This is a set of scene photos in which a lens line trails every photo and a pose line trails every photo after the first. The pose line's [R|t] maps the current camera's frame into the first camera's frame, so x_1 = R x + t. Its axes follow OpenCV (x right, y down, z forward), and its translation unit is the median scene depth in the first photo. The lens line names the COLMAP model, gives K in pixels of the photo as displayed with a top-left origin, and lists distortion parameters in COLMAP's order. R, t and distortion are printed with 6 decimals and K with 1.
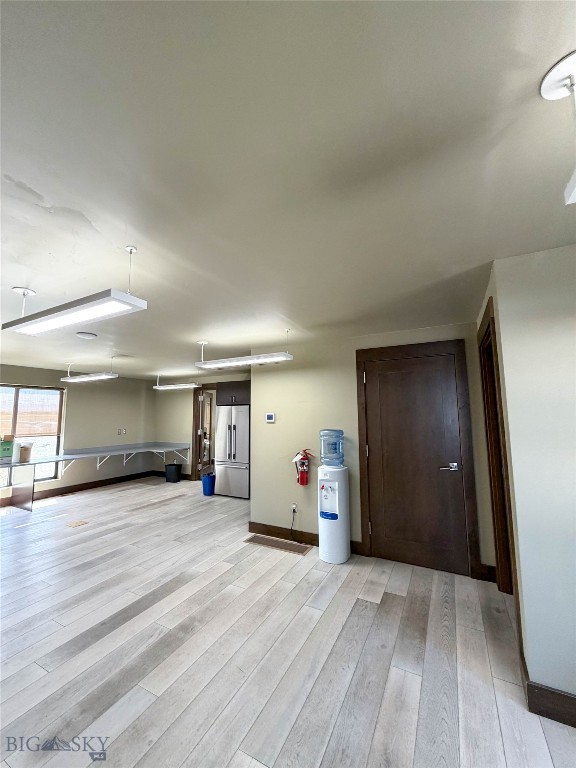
lens RADIAL K [[300.5, 0, 288.0], [0, 300.5, 384.0], [0, 0, 1]] dist [0.000765, 0.000144]
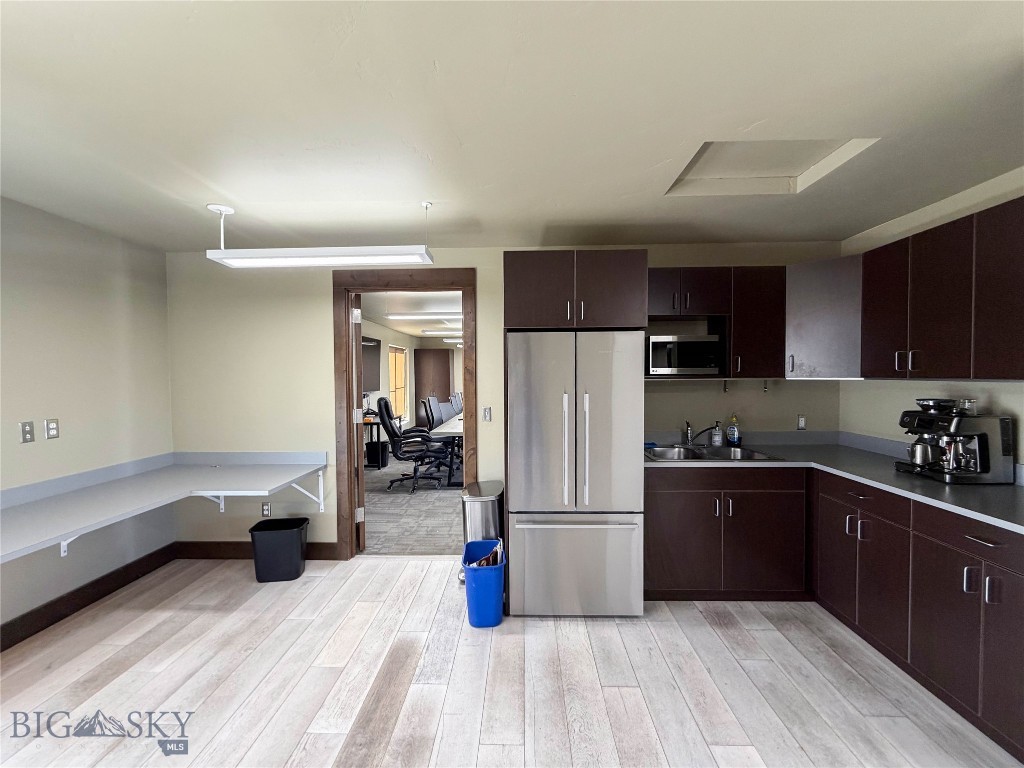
lens RADIAL K [[400.7, 0, 512.0], [0, 400.7, 384.0], [0, 0, 1]] dist [0.000765, 0.000144]
pose [[0.899199, -0.016731, 0.437220, -0.338390], [-0.040197, 0.991884, 0.120625, 0.062929], [-0.435690, -0.126040, 0.891228, 0.531832]]
